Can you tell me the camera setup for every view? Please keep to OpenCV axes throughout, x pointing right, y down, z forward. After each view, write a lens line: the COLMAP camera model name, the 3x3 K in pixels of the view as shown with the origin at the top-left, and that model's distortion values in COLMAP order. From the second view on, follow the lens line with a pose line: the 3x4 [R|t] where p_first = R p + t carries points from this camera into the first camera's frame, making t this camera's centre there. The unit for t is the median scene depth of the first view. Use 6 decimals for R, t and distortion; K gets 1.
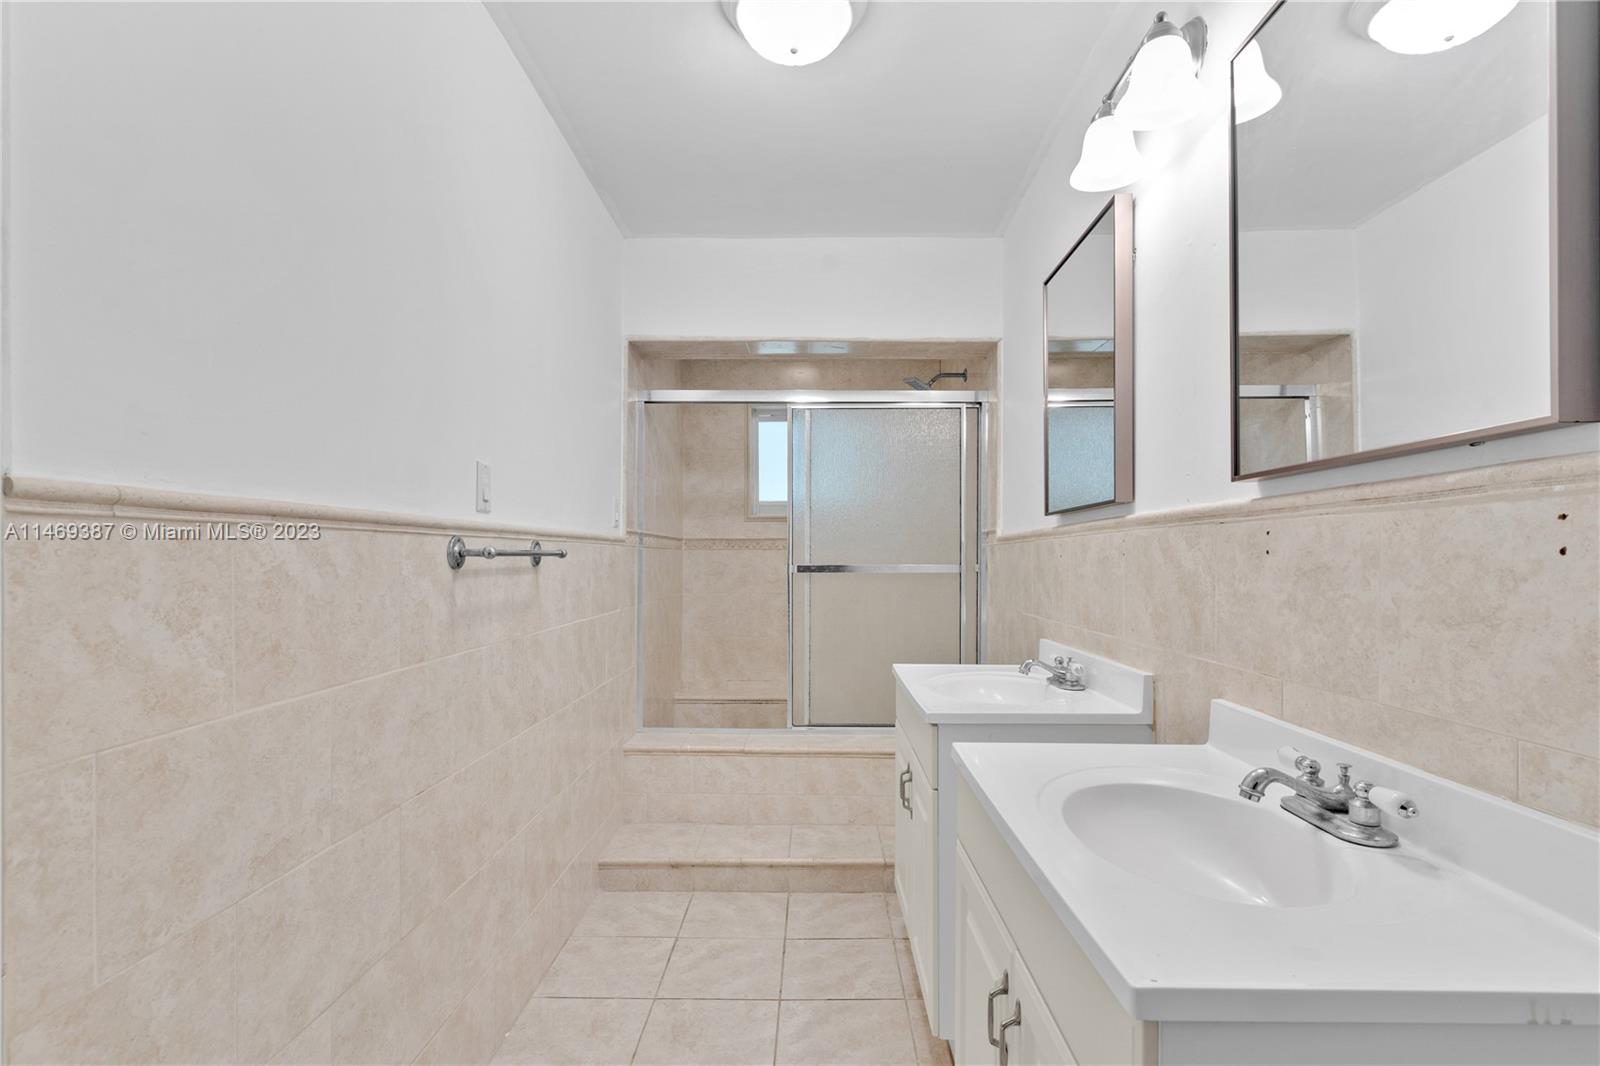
lens RADIAL K [[776.7, 0, 800.0], [0, 776.7, 533.0], [0, 0, 1]] dist [-0.002388, -0.000358]
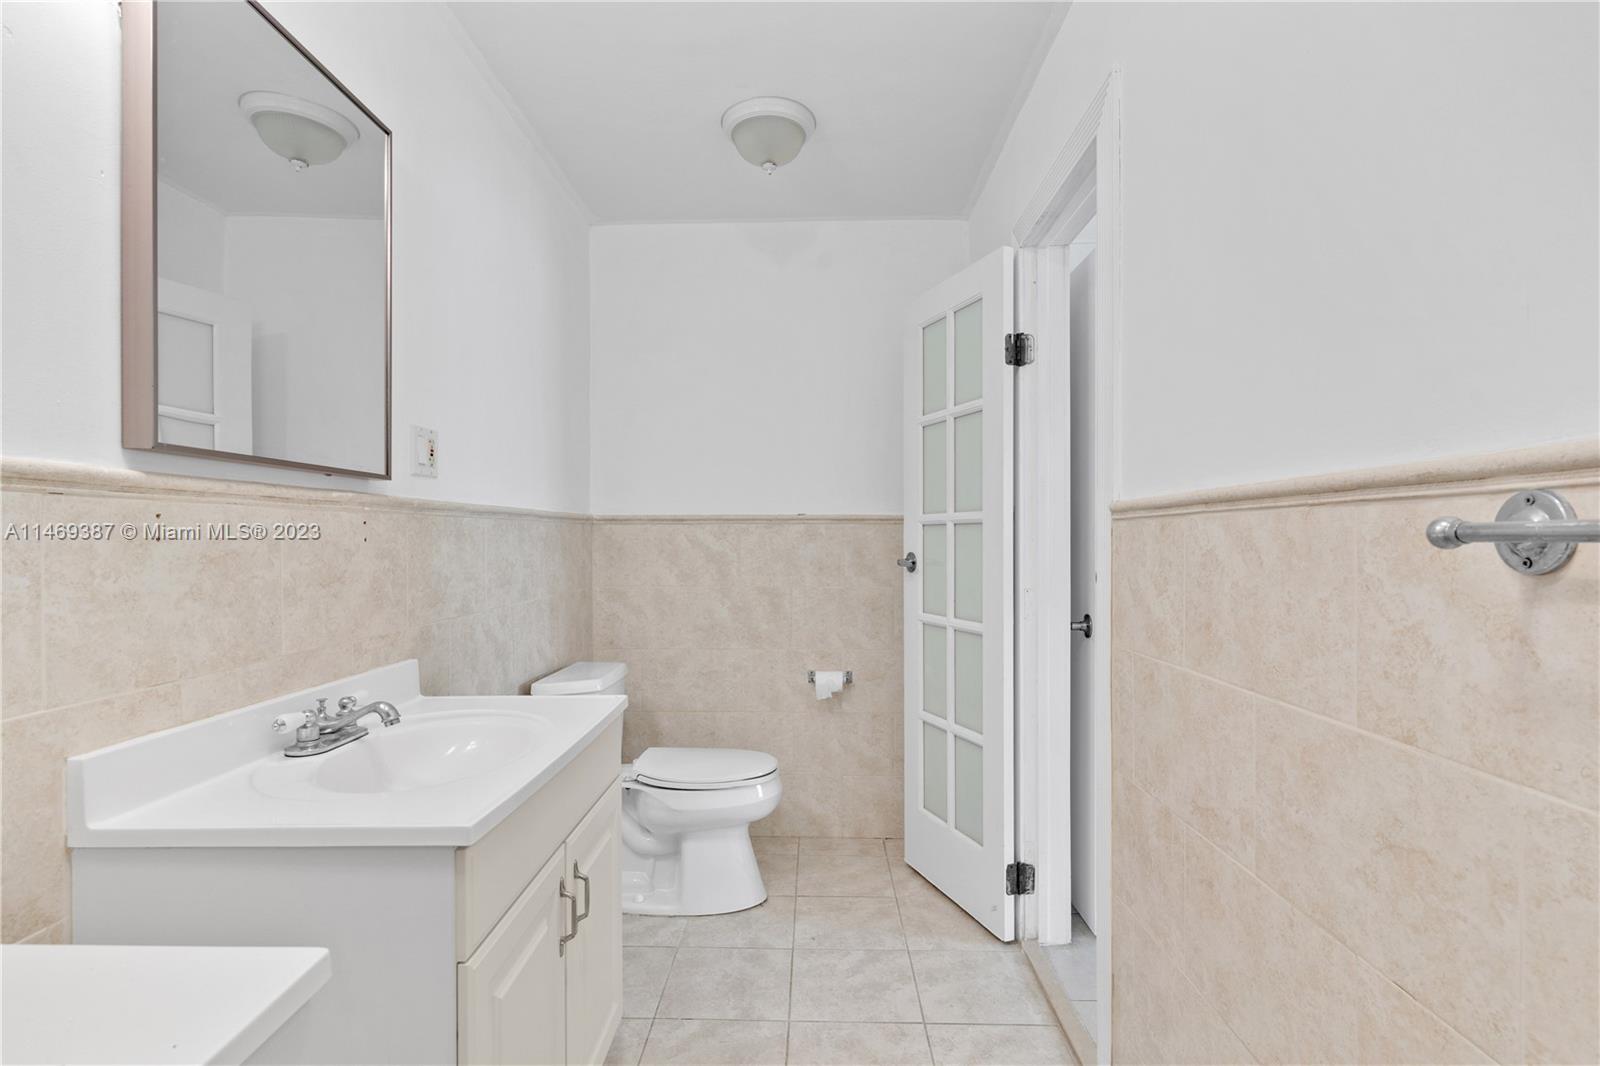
lens RADIAL K [[776.7, 0, 800.0], [0, 776.7, 533.0], [0, 0, 1]] dist [-0.002388, -0.000358]
pose [[-0.999995, 0.002405, 0.002077, -0.101665], [0.002323, 0.999251, -0.038629, 0.055343], [-0.002168, -0.038624, -0.999251, 1.935609]]
